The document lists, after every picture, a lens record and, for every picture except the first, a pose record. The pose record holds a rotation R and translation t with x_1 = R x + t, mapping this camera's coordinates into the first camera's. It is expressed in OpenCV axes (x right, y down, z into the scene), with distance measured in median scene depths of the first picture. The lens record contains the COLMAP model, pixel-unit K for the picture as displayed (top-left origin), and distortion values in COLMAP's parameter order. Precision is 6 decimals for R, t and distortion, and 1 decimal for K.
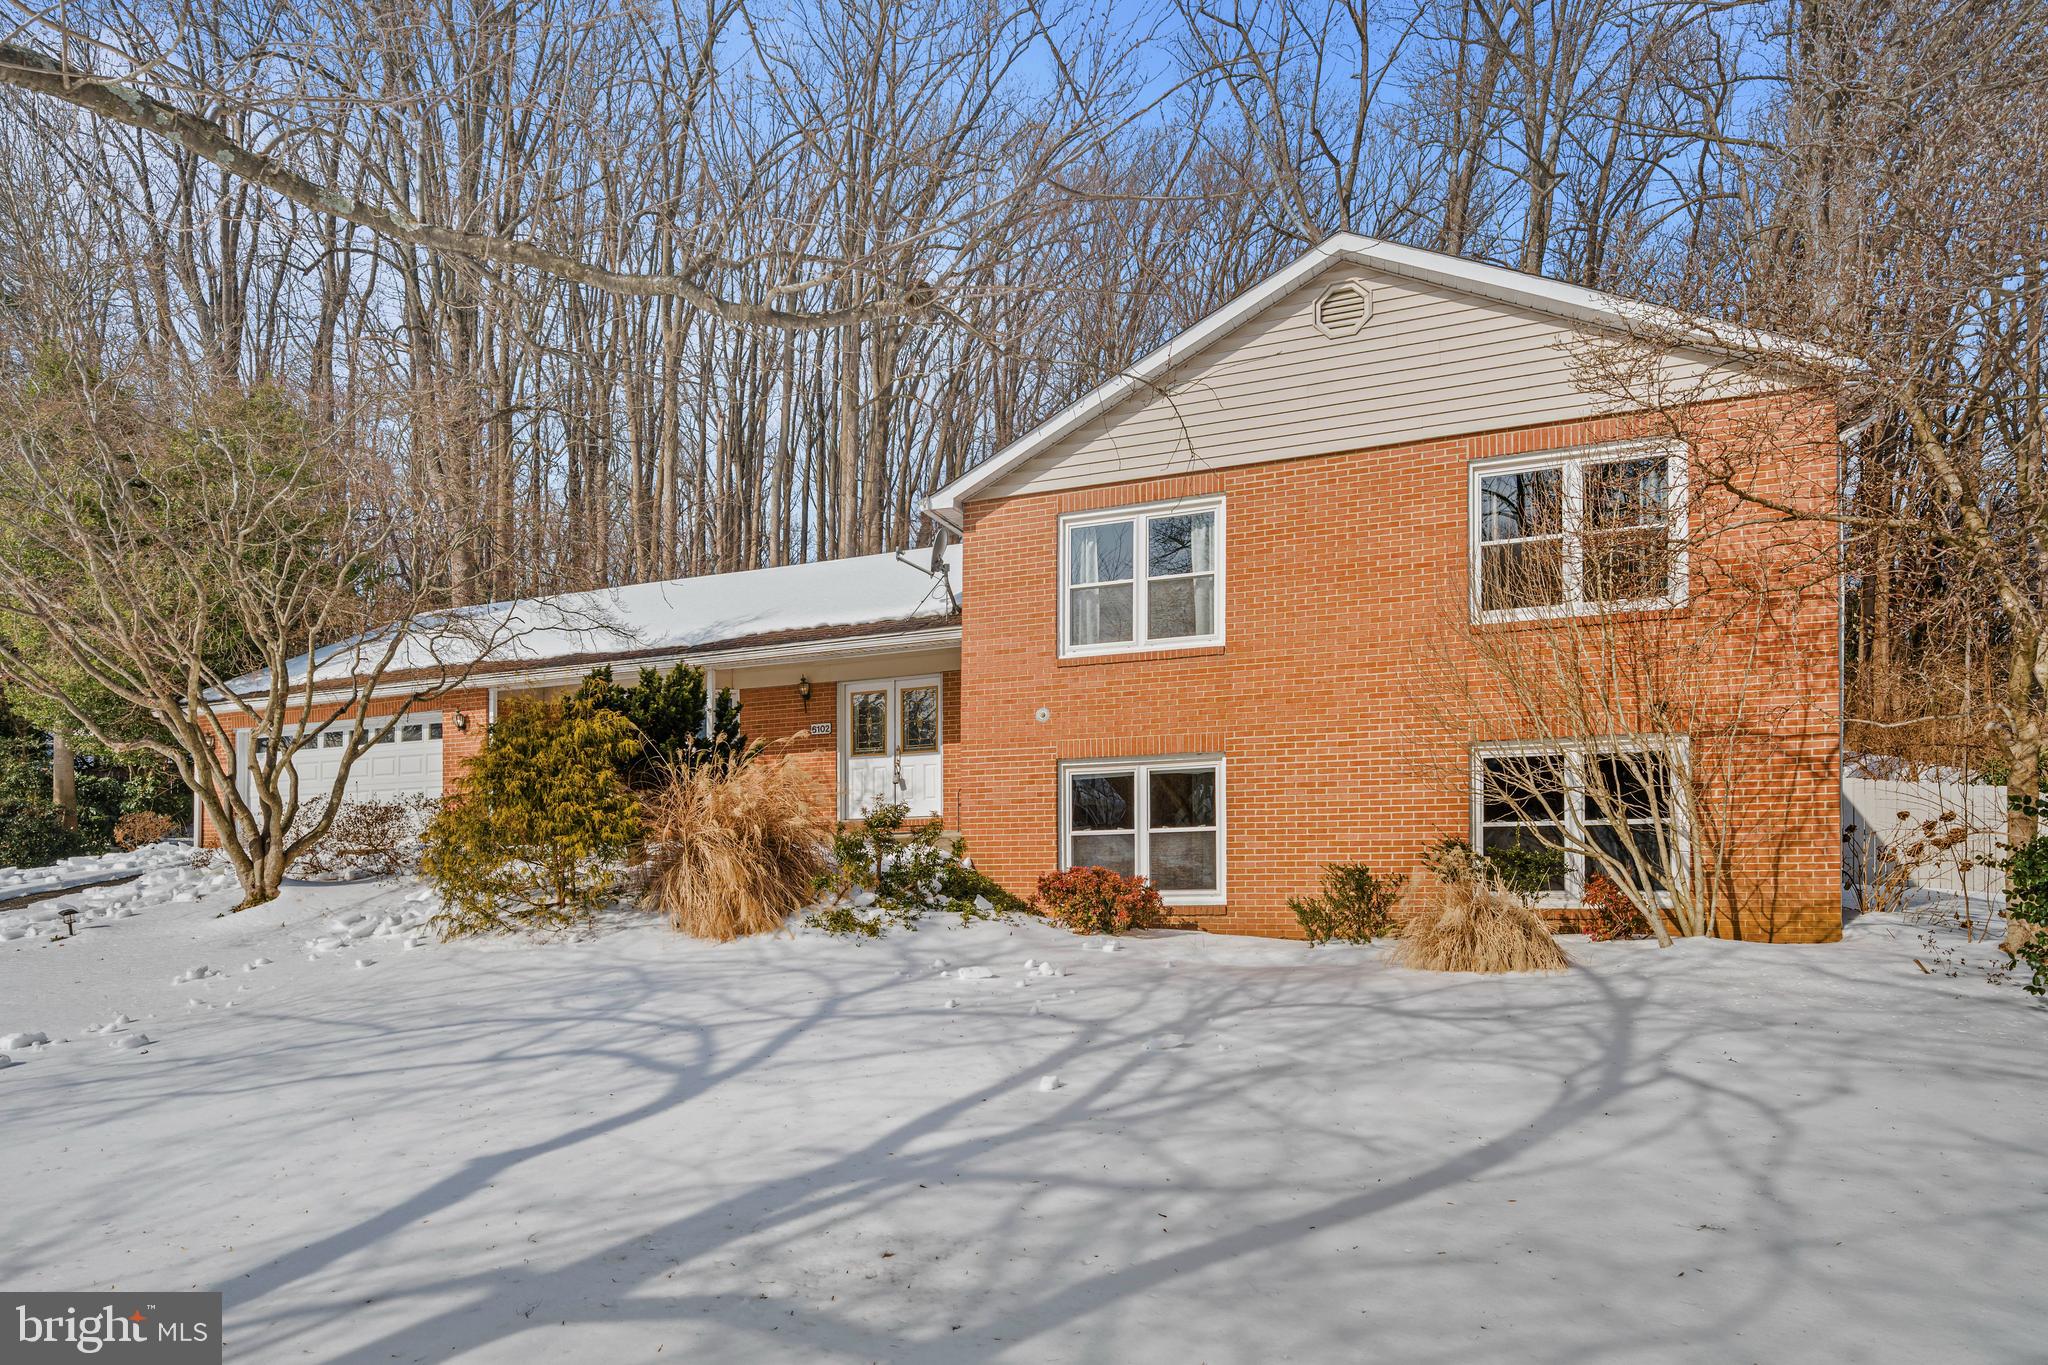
lens RADIAL K [[1045.2, 0, 1024.0], [0, 1045.2, 682.5], [0, 0, 1]] dist [-0.018828, -0.000111]
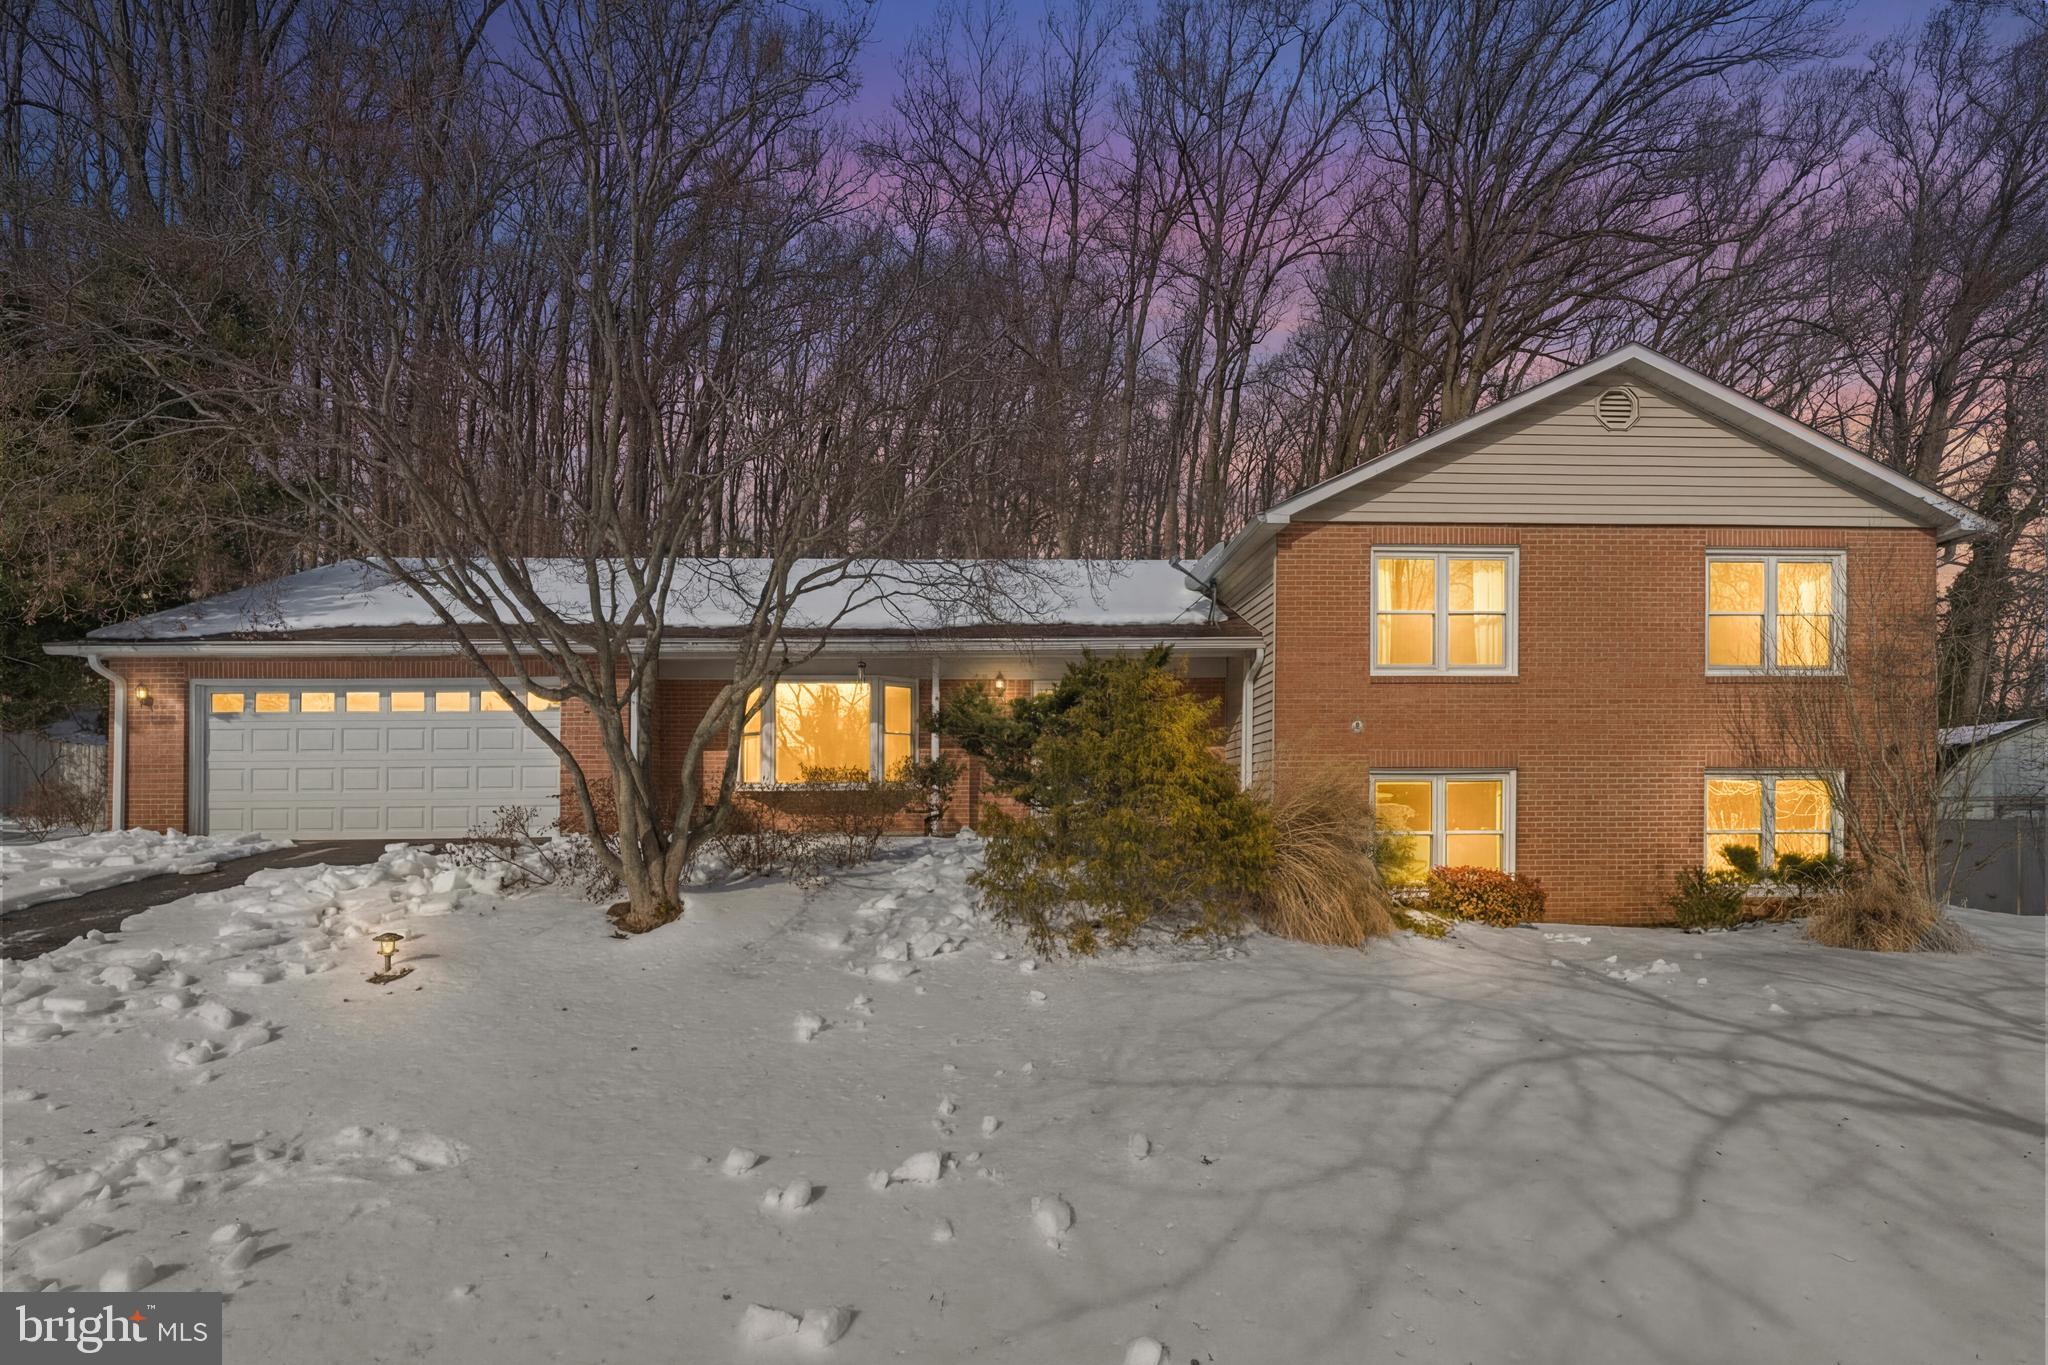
lens RADIAL K [[866.5, 0, 1024.0], [0, 866.5, 682.5], [0, 0, 1]] dist [-0.000477, -0.000094]
pose [[0.933559, 0.079983, 0.349386, -0.731429], [-0.069406, 0.996674, -0.042712, 0.057214], [-0.351640, 0.015625, 0.936005, 0.329953]]
